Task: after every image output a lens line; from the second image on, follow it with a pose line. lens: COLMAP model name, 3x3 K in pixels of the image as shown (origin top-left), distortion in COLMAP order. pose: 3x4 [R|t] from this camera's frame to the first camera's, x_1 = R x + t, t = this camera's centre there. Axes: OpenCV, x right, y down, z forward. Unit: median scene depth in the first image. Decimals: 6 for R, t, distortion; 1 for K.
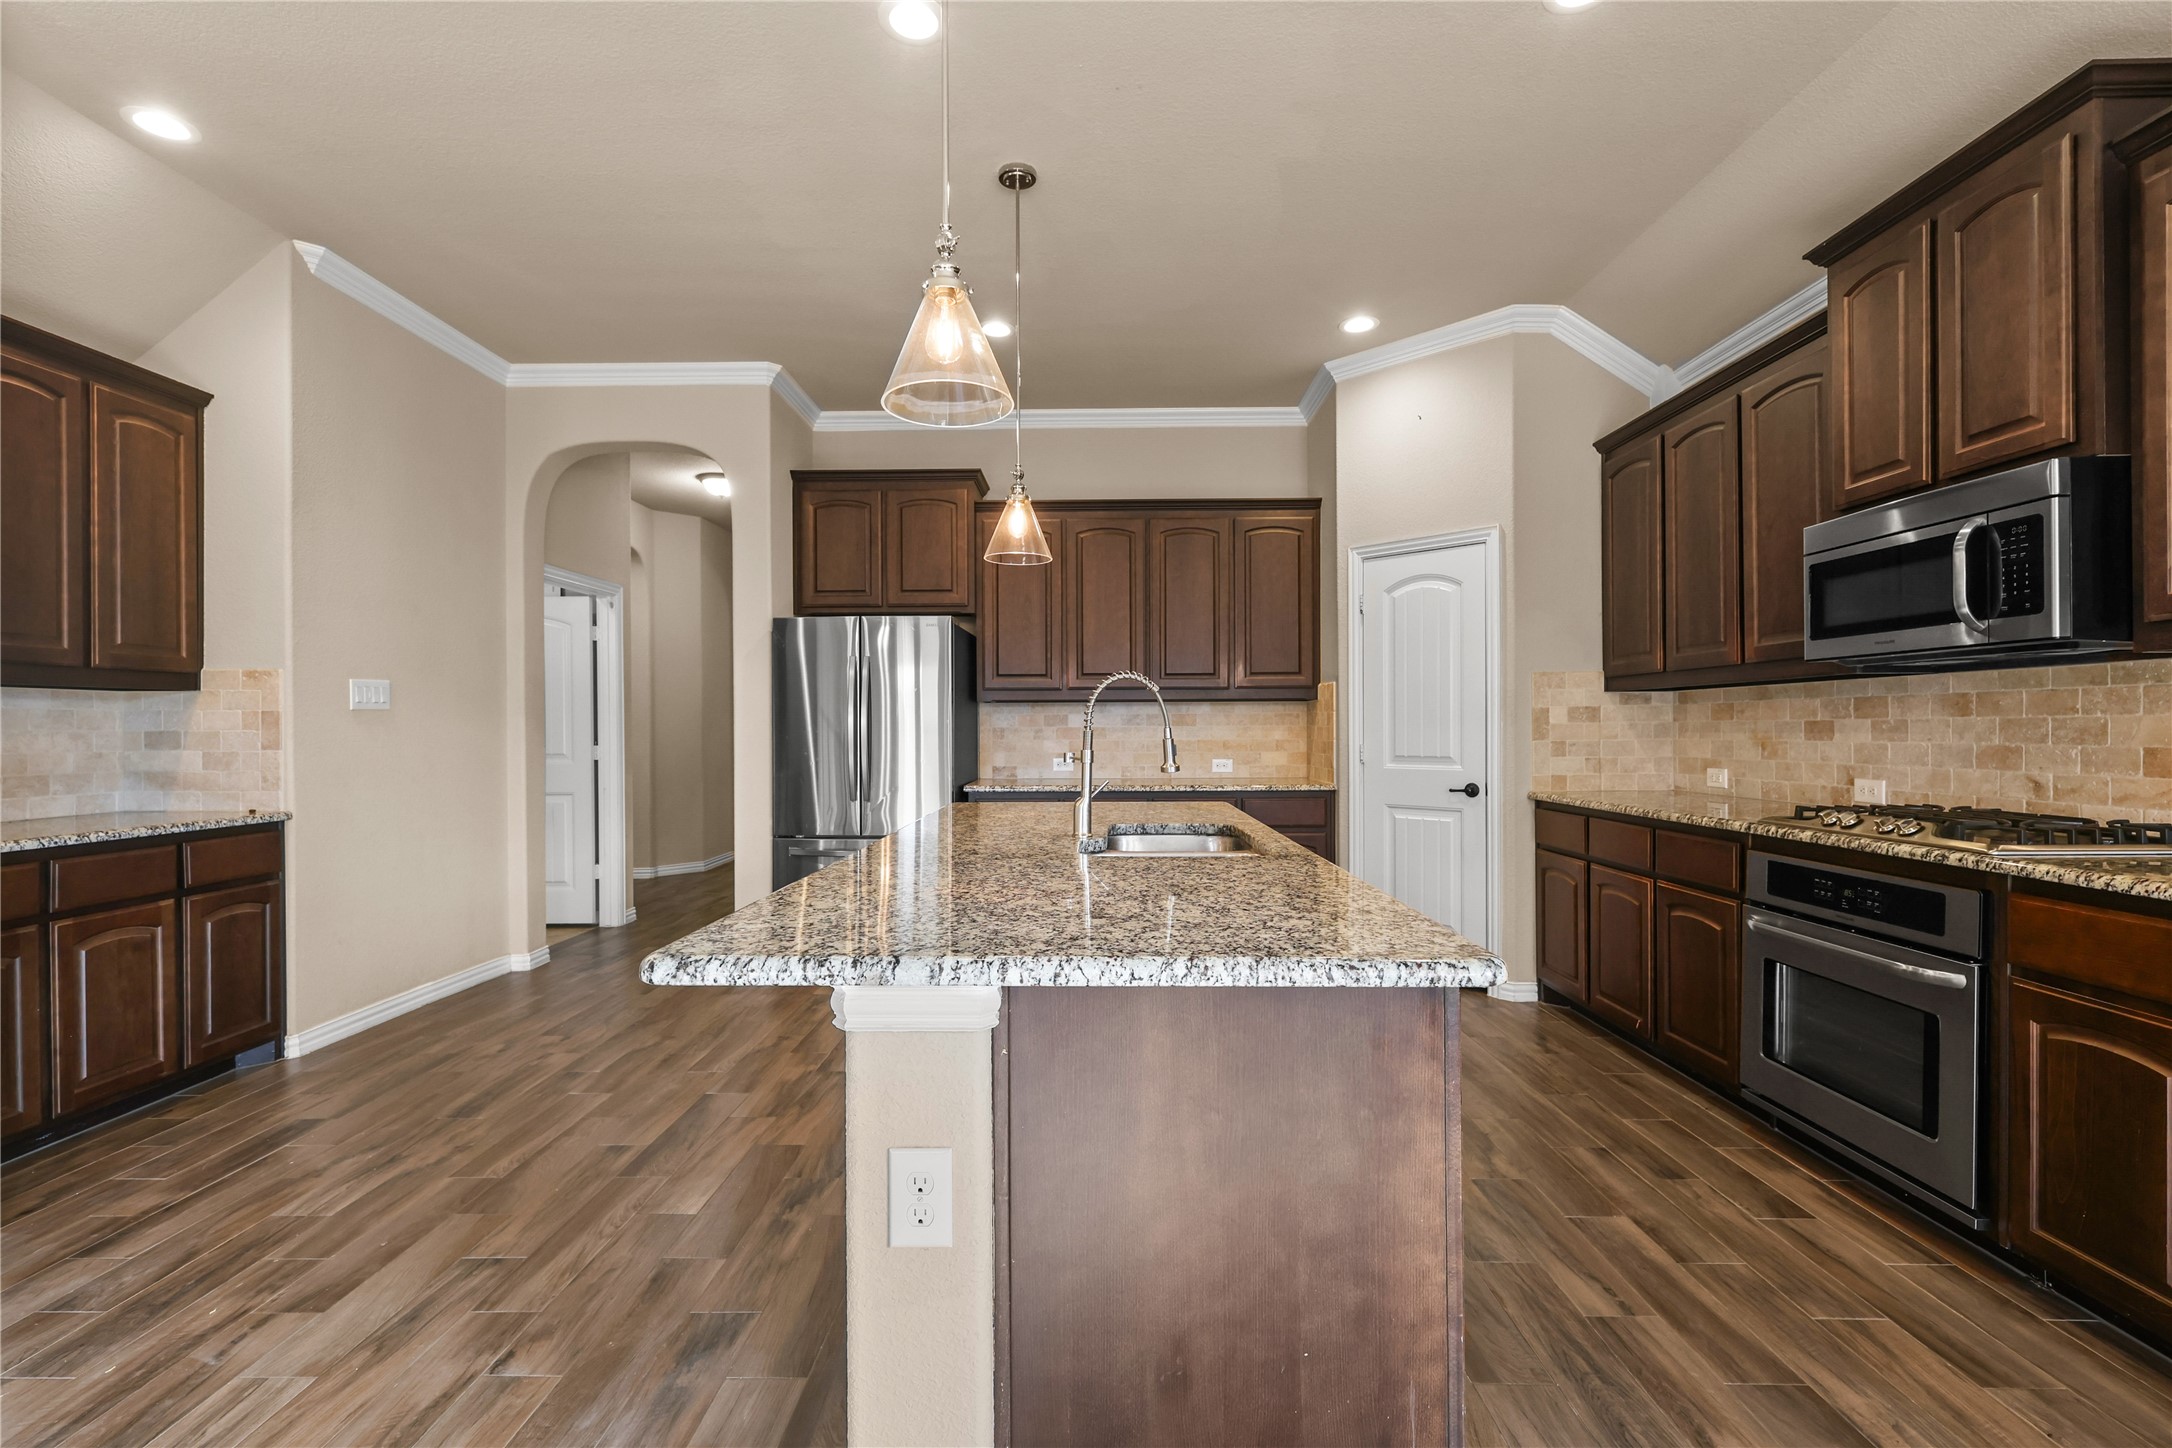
lens RADIAL K [[961.3, 0, 1083.2], [0, 961.3, 727.2], [0, 0, 1]] dist [0.002615, 0.001649]
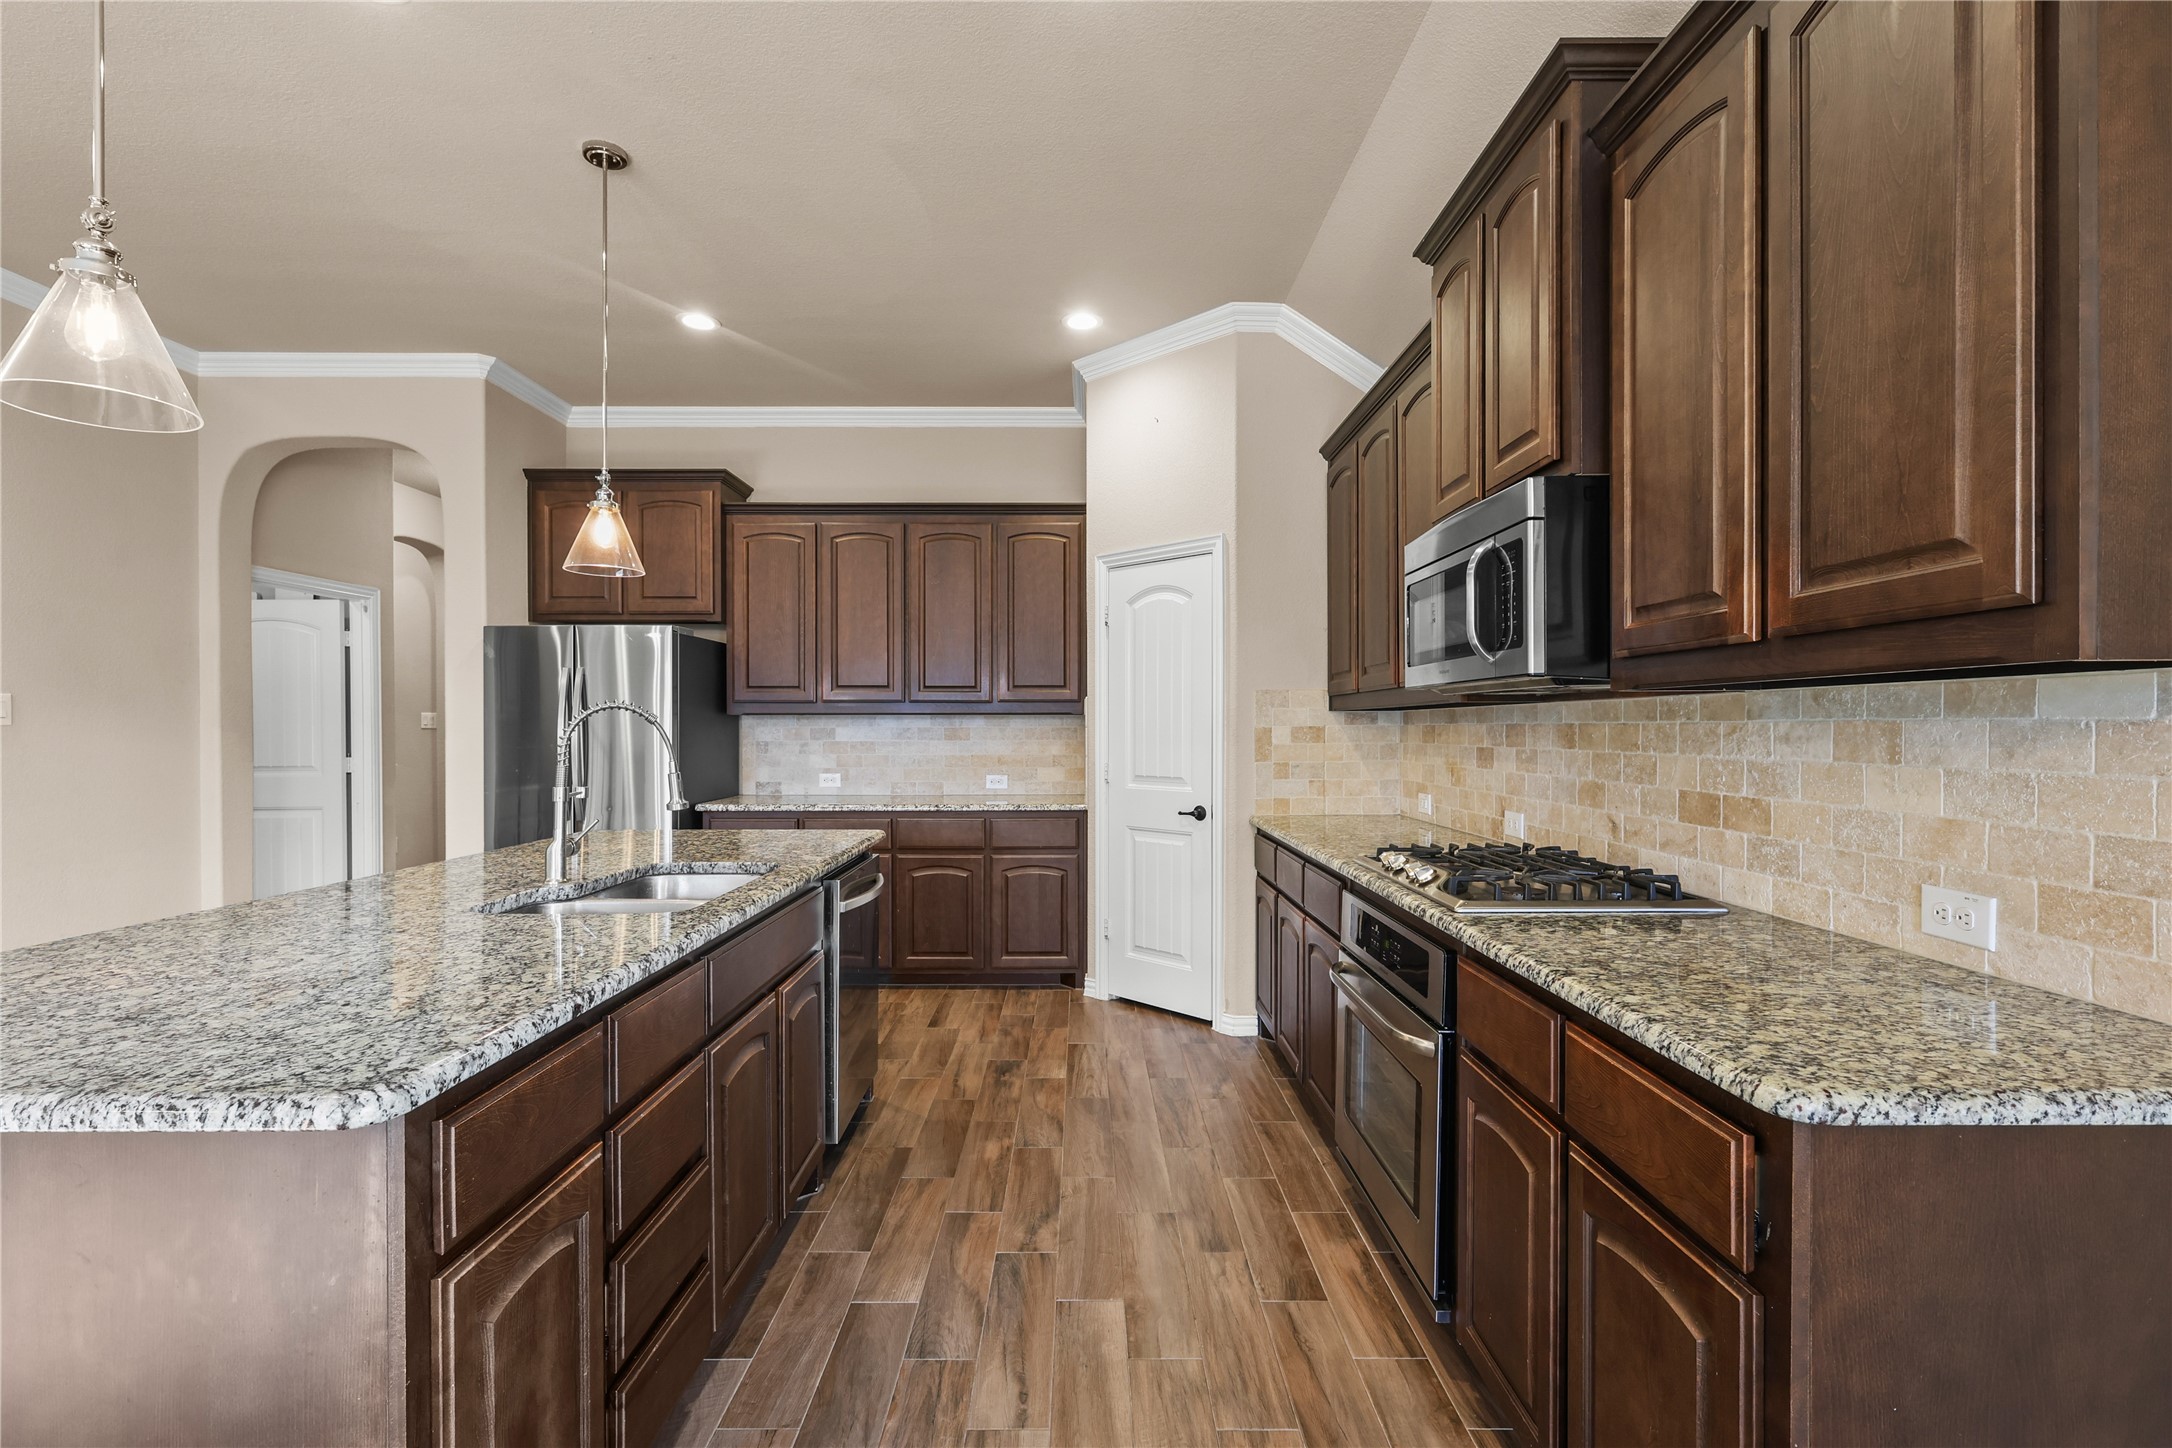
lens RADIAL K [[961.3, 0, 1102.9], [0, 961.3, 731.3], [0, 0, 1]] dist [0.002615, 0.001649]
pose [[0.999877, 0.004692, 0.014986, 0.296846], [-0.004801, 0.999962, 0.007239, -0.021997], [-0.014951, -0.007310, 0.999862, 0.049265]]
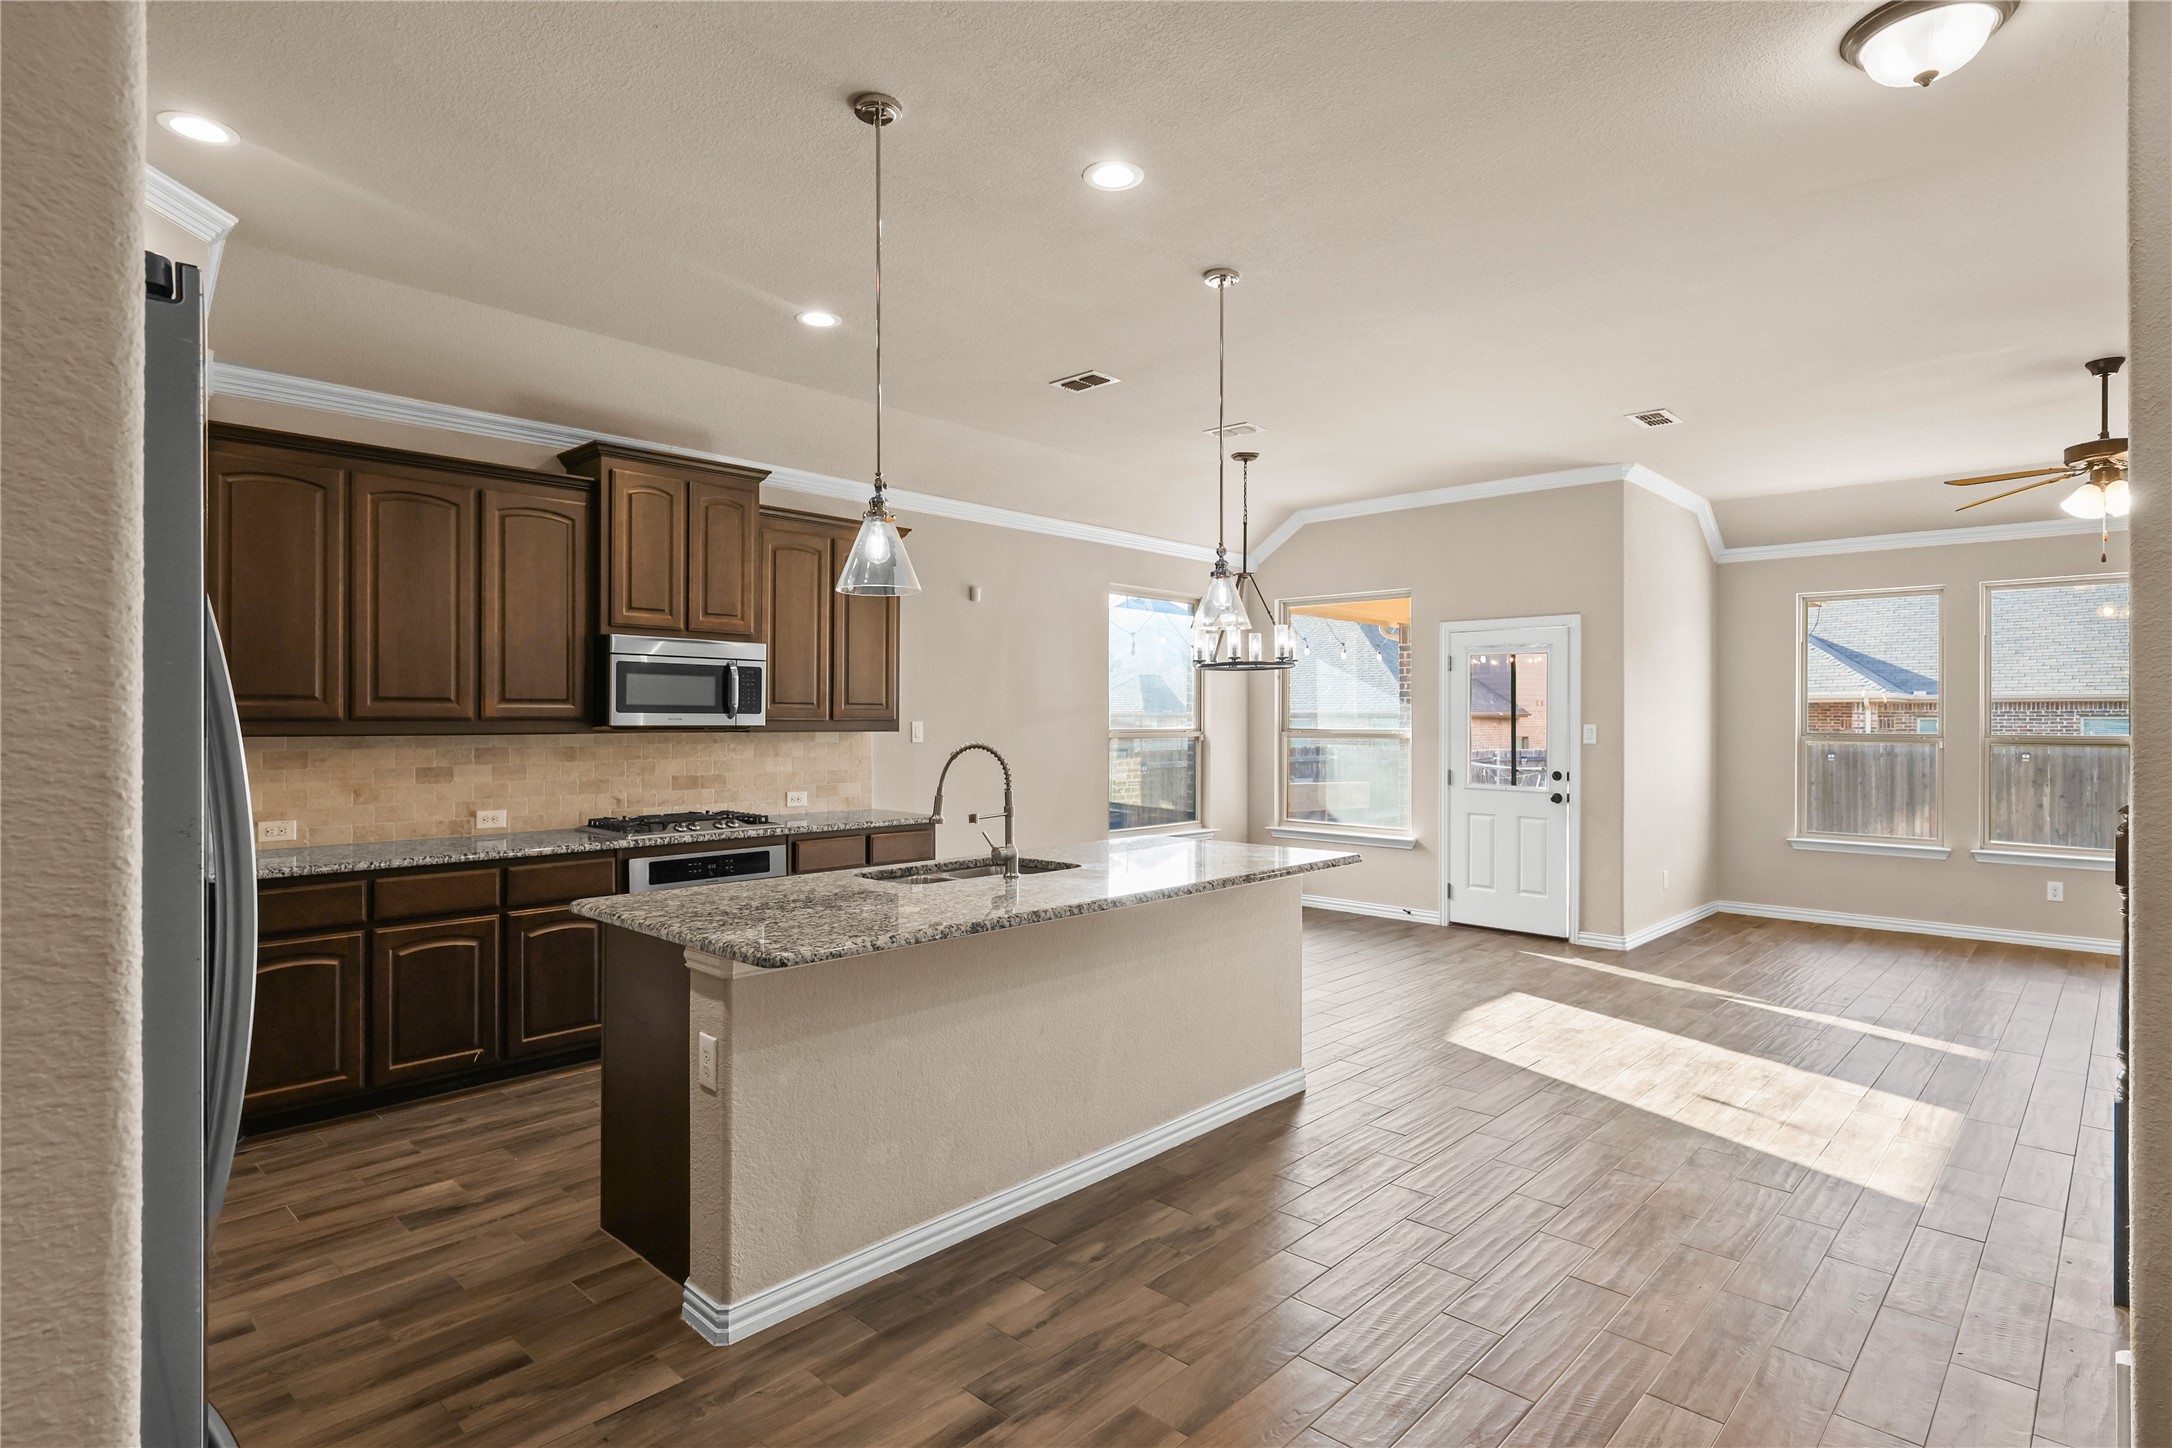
lens RADIAL K [[1113.1, 0, 1101.0], [0, 1113.1, 713.6], [0, 0, 1]] dist [0.001616, 0.002997]
pose [[-0.743082, 0.003841, 0.669190, -0.609434], [-0.002516, 0.999960, -0.008533, -0.049696], [-0.669196, -0.008025, -0.743043, 1.156755]]
